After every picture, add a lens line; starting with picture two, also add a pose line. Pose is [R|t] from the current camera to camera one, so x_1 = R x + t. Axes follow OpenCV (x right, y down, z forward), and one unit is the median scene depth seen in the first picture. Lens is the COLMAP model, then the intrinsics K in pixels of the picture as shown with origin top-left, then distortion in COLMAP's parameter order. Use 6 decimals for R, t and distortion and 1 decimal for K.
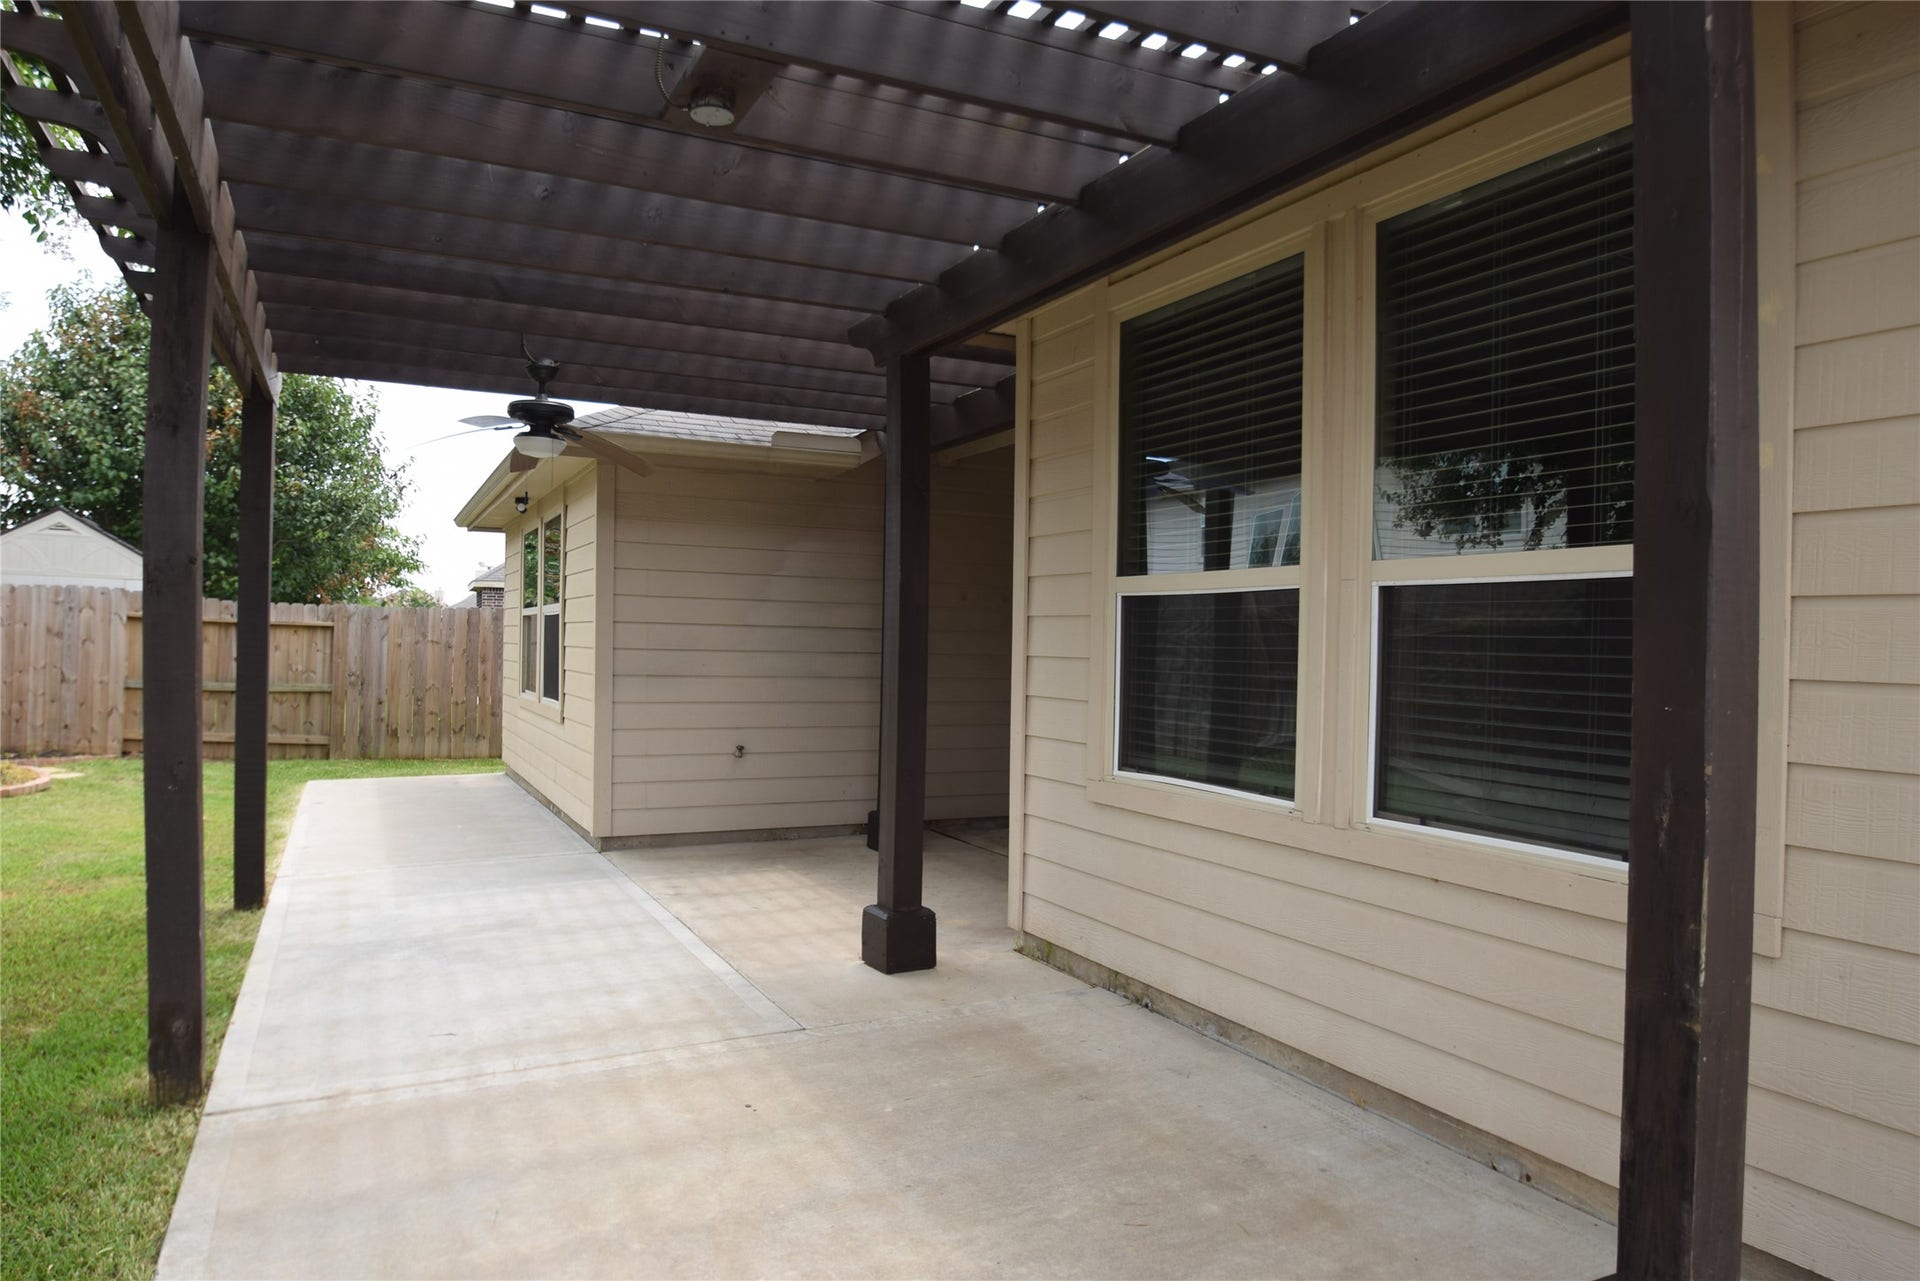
lens RADIAL K [[1214.8, 0, 954.2], [0, 1214.8, 638.5], [0, 0, 1]] dist [-0.024853, 0.002293]
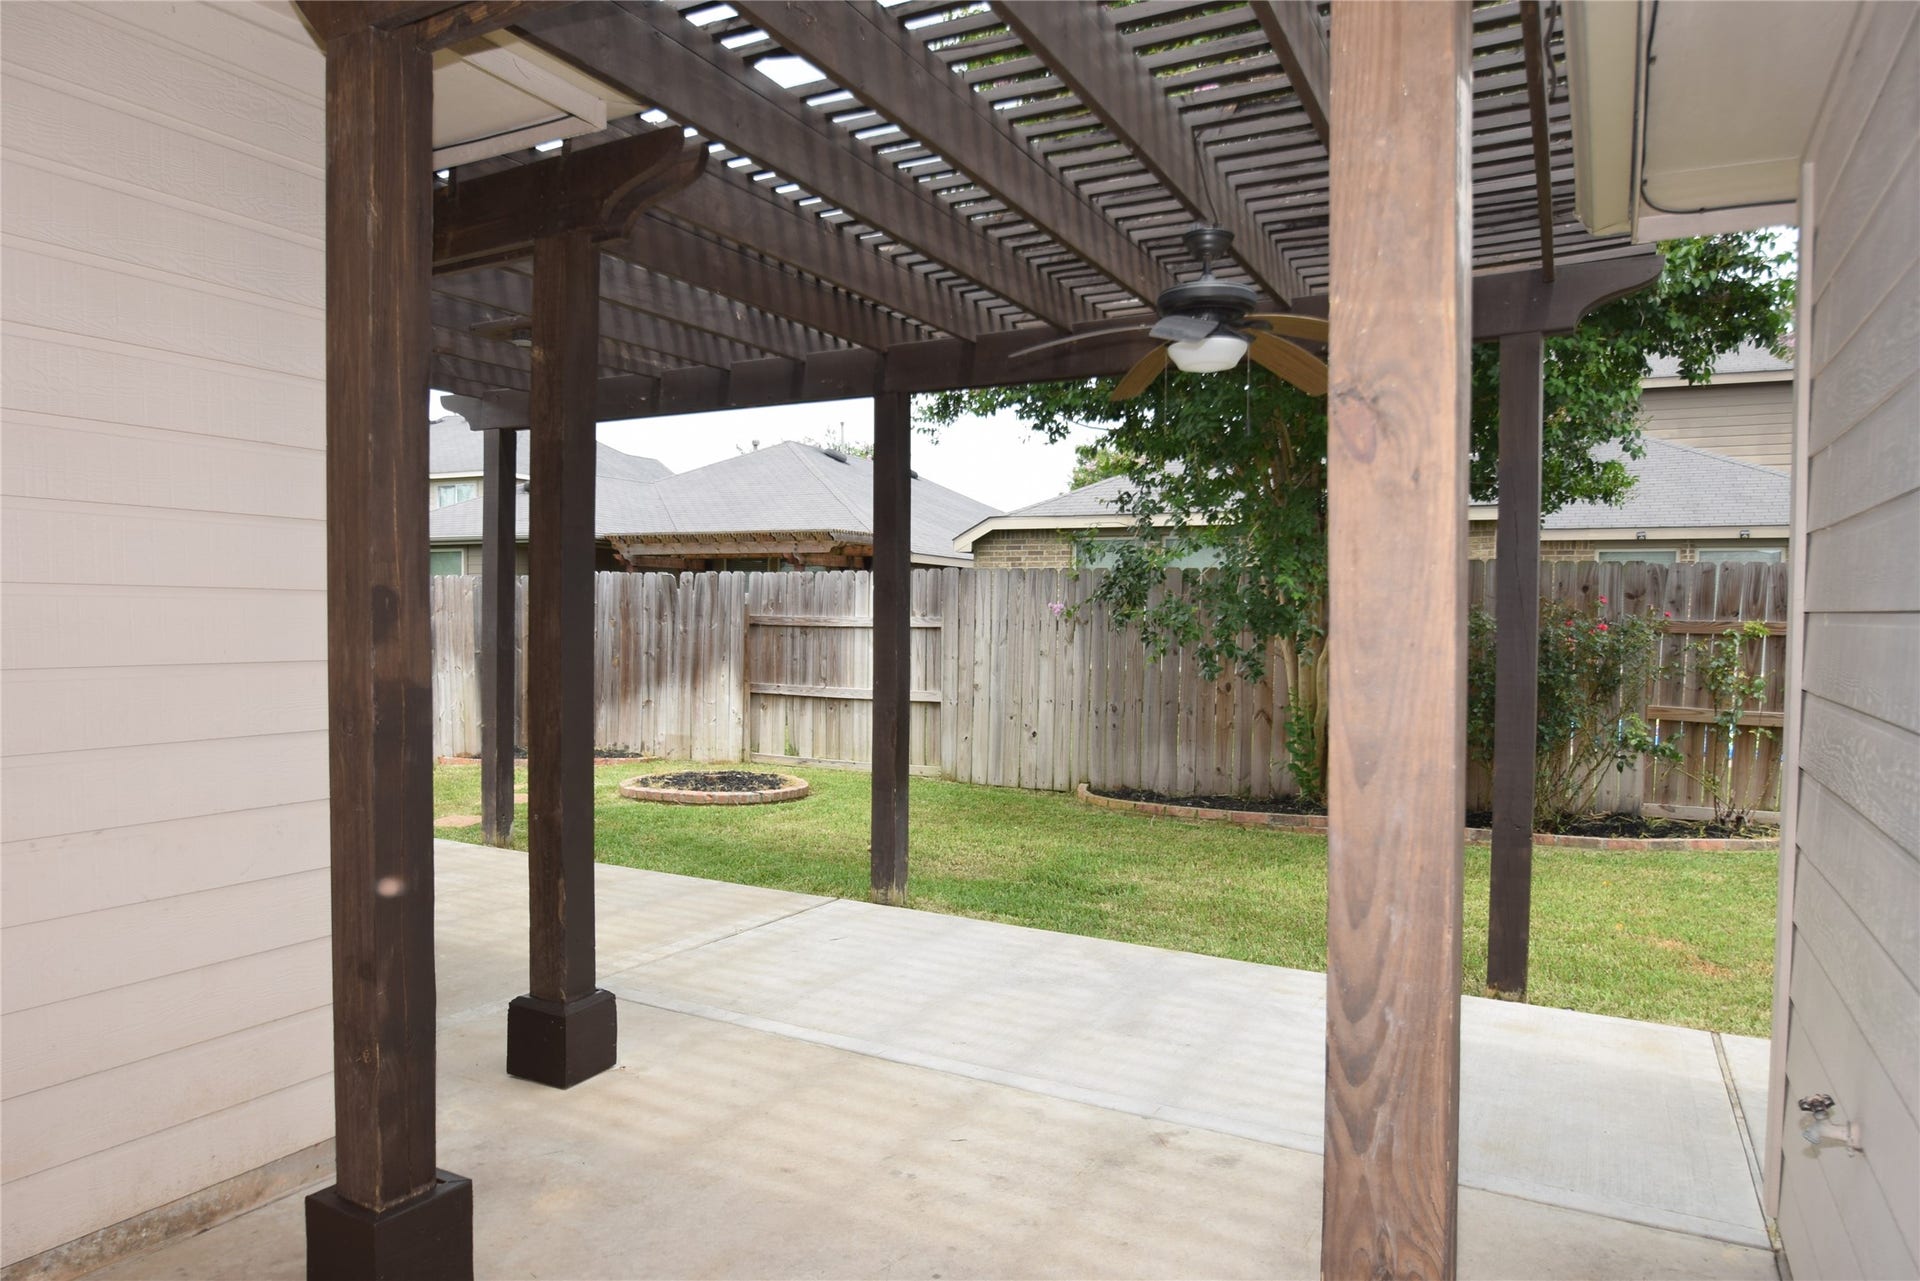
lens RADIAL K [[1214.8, 0, 951.0], [0, 1214.8, 646.3], [0, 0, 1]] dist [-0.024853, 0.002293]
pose [[-0.827003, -0.016741, -0.561948, 0.202197], [-0.027112, 0.999581, 0.010120, -0.004112], [0.561544, 0.023605, -0.827110, 1.991242]]
